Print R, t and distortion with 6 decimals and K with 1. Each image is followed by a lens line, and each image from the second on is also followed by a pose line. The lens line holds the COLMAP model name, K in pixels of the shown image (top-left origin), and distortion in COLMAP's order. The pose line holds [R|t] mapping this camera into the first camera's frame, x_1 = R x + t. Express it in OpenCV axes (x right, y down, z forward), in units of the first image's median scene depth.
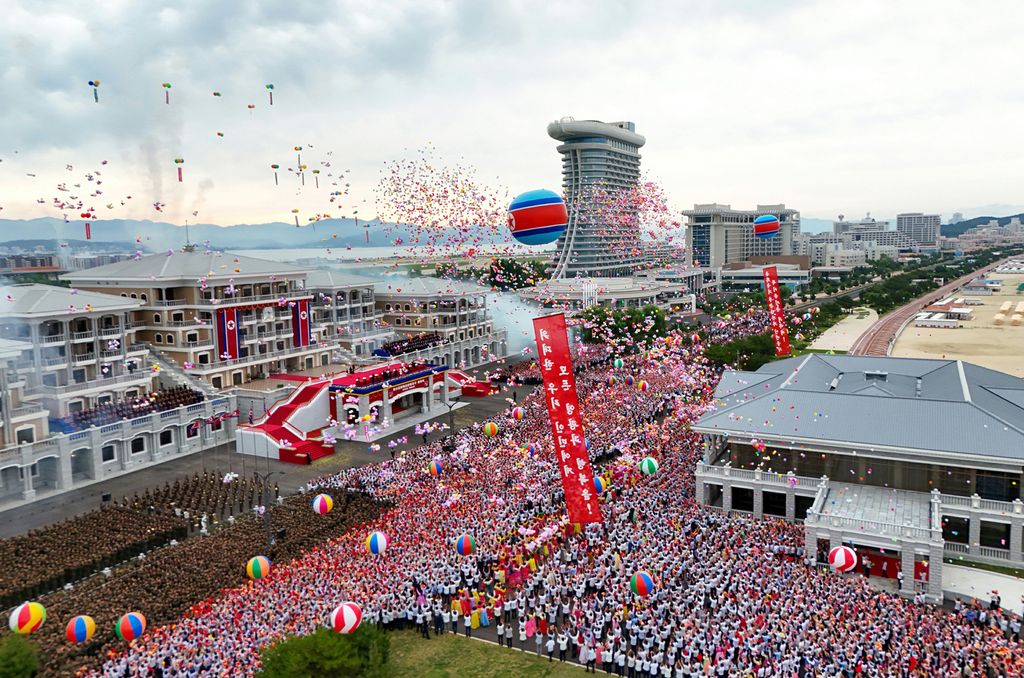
lens RADIAL K [[771.7, 0, 487.0], [0, 771.7, 336.1], [0, 0, 1]] dist [0.054364, 0.000684]
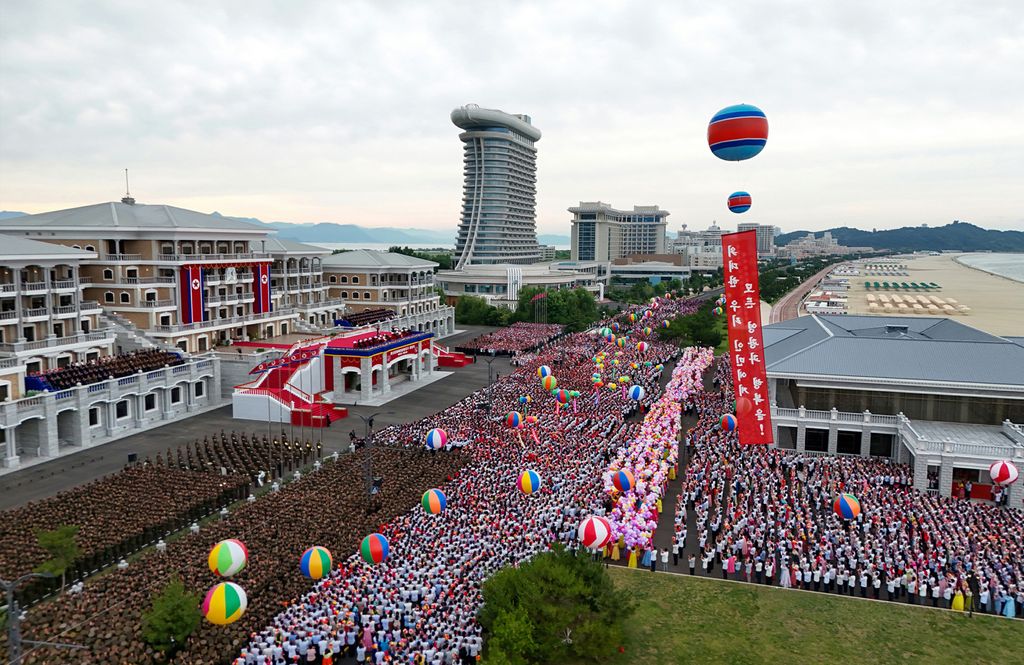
lens RADIAL K [[777.5, 0, 512.0], [0, 777.5, 332.5], [0, 0, 1]] dist [0.039771, -0.004562]
pose [[0.975005, 0.008170, 0.222031, -0.175141], [-0.006565, 0.999947, -0.007967, 0.046749], [-0.222084, 0.006311, 0.975007, 0.037722]]
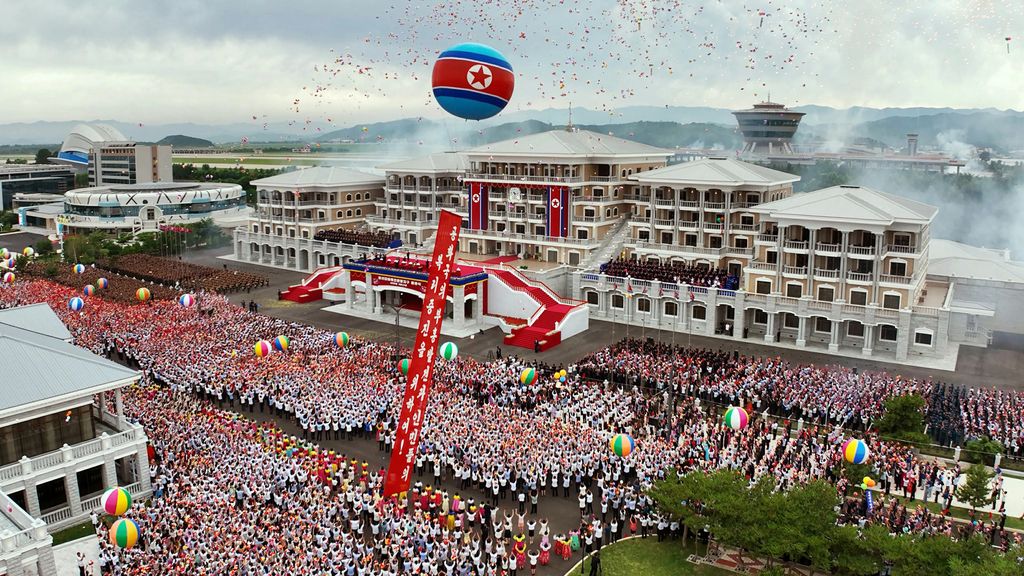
lens RADIAL K [[805.7, 0, 512.0], [0, 805.7, 288.0], [0, 0, 1]] dist [-0.006536, -0.002313]
pose [[-0.102946, 0.228281, -0.968137, 0.799632], [-0.114616, 0.964103, 0.239517, -0.171297], [0.988061, 0.135622, -0.073086, 1.159361]]
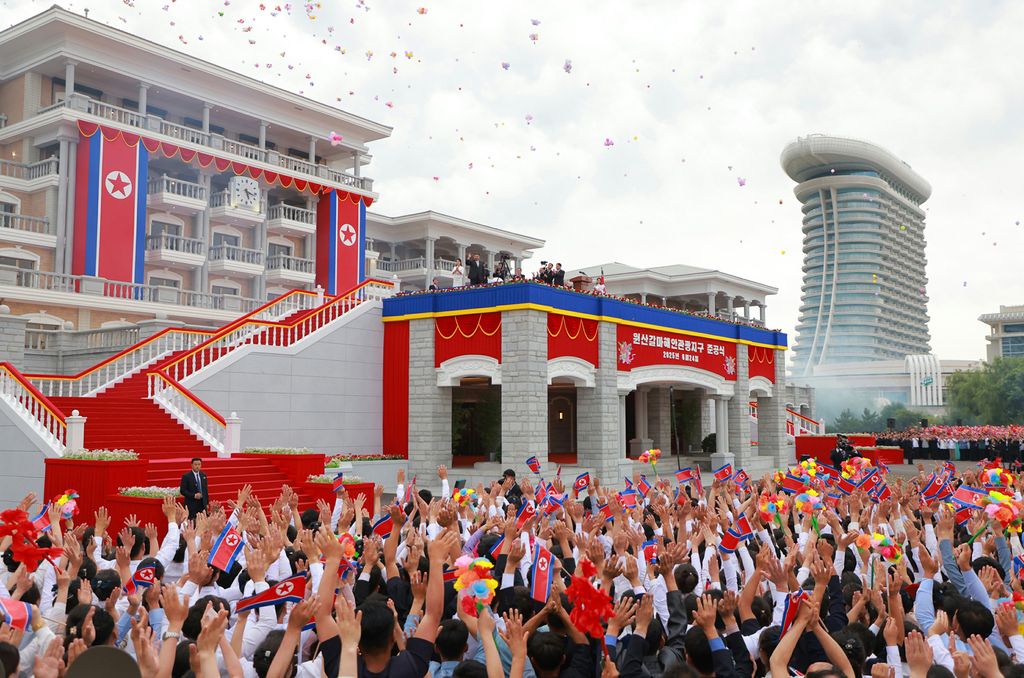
lens RADIAL K [[958.2, 0, 496.9], [0, 958.2, 339.6], [0, 0, 1]] dist [0.048264, -0.001107]
pose [[0.990668, 0.020032, -0.134819, -0.115062], [-0.047263, 0.978257, -0.201940, 0.126168], [0.127842, 0.206427, 0.970074, 0.641167]]
